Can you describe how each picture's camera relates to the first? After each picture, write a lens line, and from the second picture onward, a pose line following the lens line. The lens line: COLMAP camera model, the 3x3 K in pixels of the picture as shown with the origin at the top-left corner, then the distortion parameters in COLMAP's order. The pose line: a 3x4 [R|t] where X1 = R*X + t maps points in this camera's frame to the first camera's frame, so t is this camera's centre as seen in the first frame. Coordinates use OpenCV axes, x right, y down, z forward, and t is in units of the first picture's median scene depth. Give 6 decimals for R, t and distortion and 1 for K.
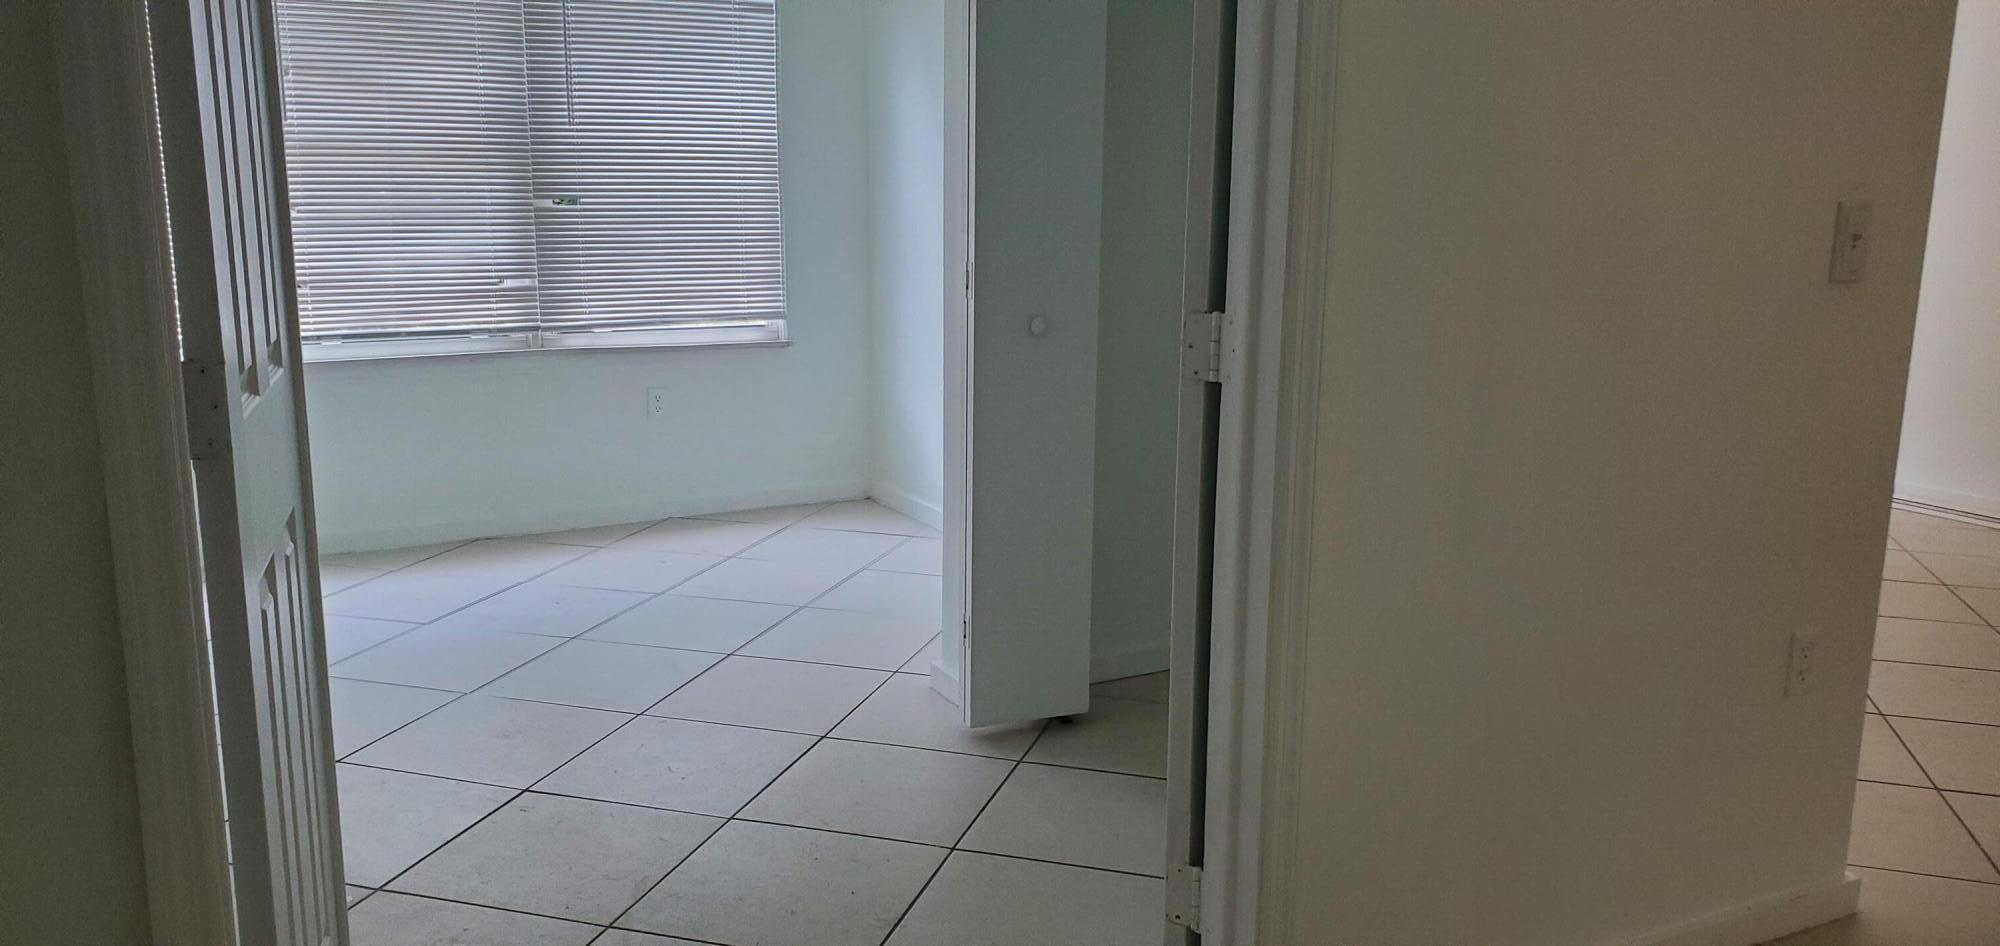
lens RADIAL K [[1523.9, 0, 1010.1], [0, 1523.9, 458.7], [0, 0, 1]] dist [0.034308, -0.010167]
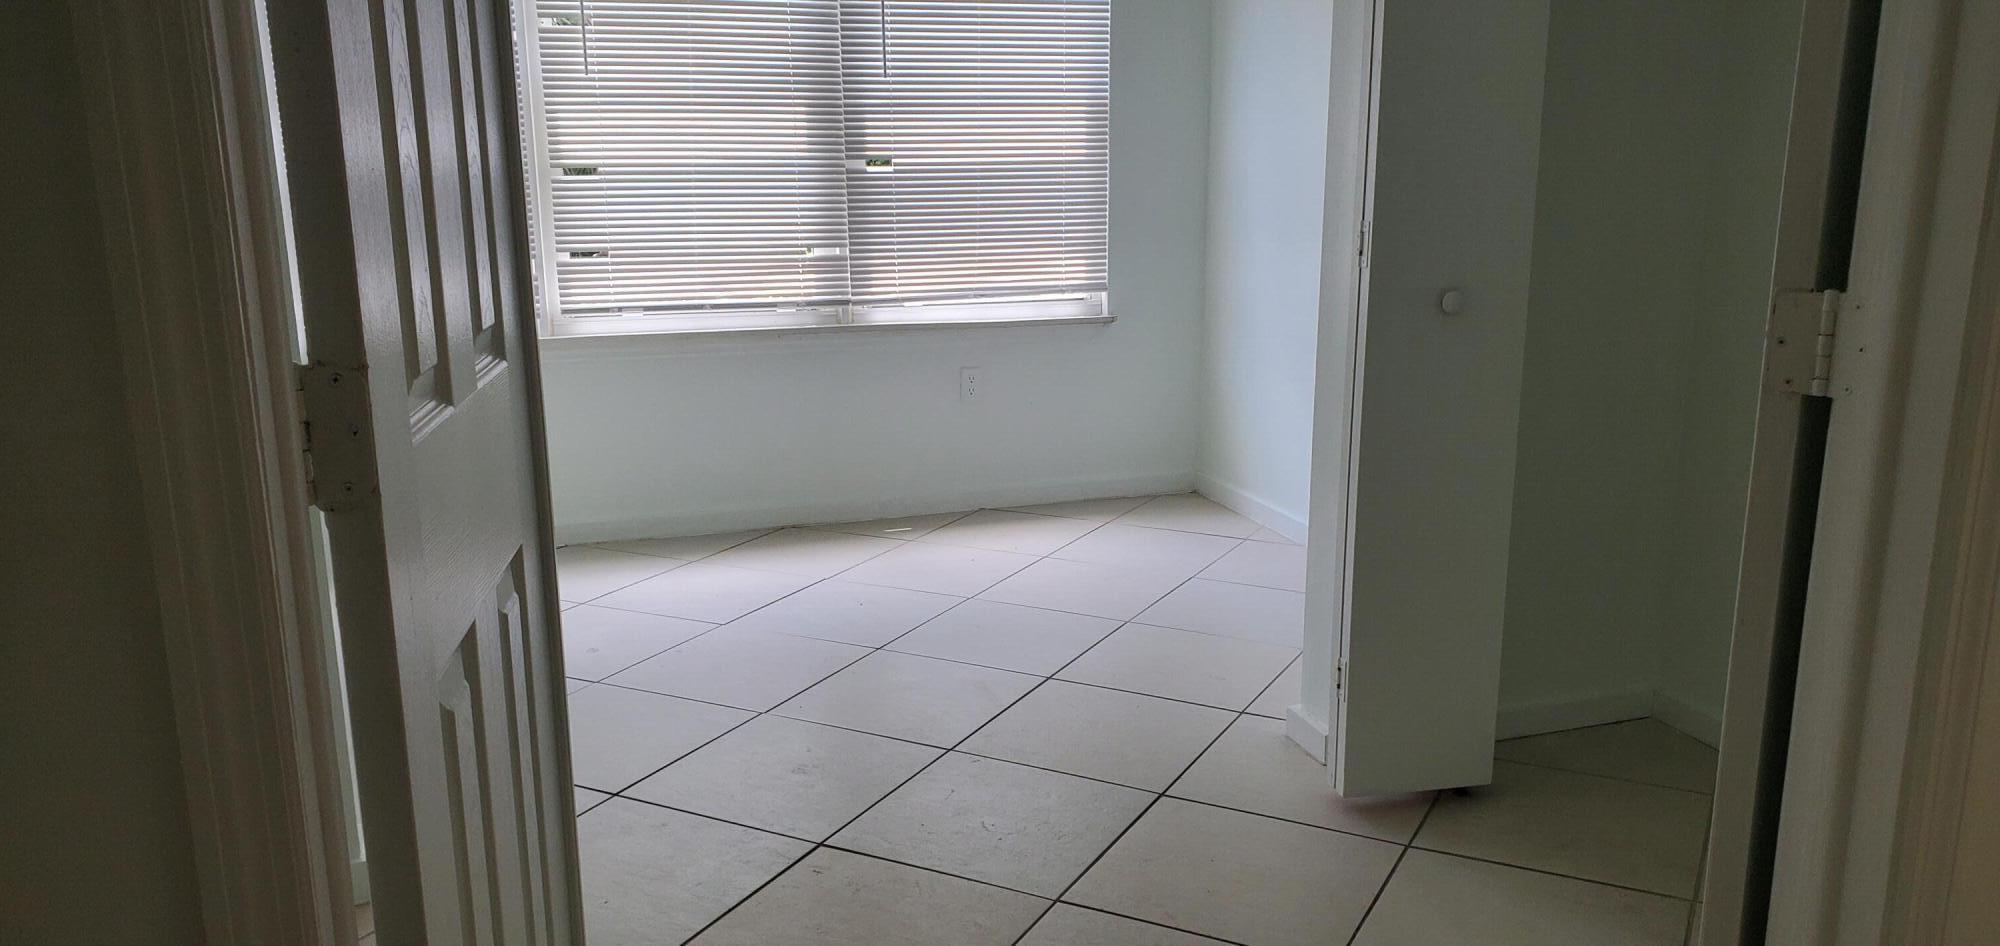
lens RADIAL K [[1523.9, 0, 997.7], [0, 1523.9, 483.5], [0, 0, 1]] dist [0.034308, -0.010167]
pose [[0.979348, 0.028529, -0.200159, -0.039506], [-0.021617, 0.999095, 0.036632, -0.013771], [0.201022, -0.031548, 0.979078, 0.138830]]
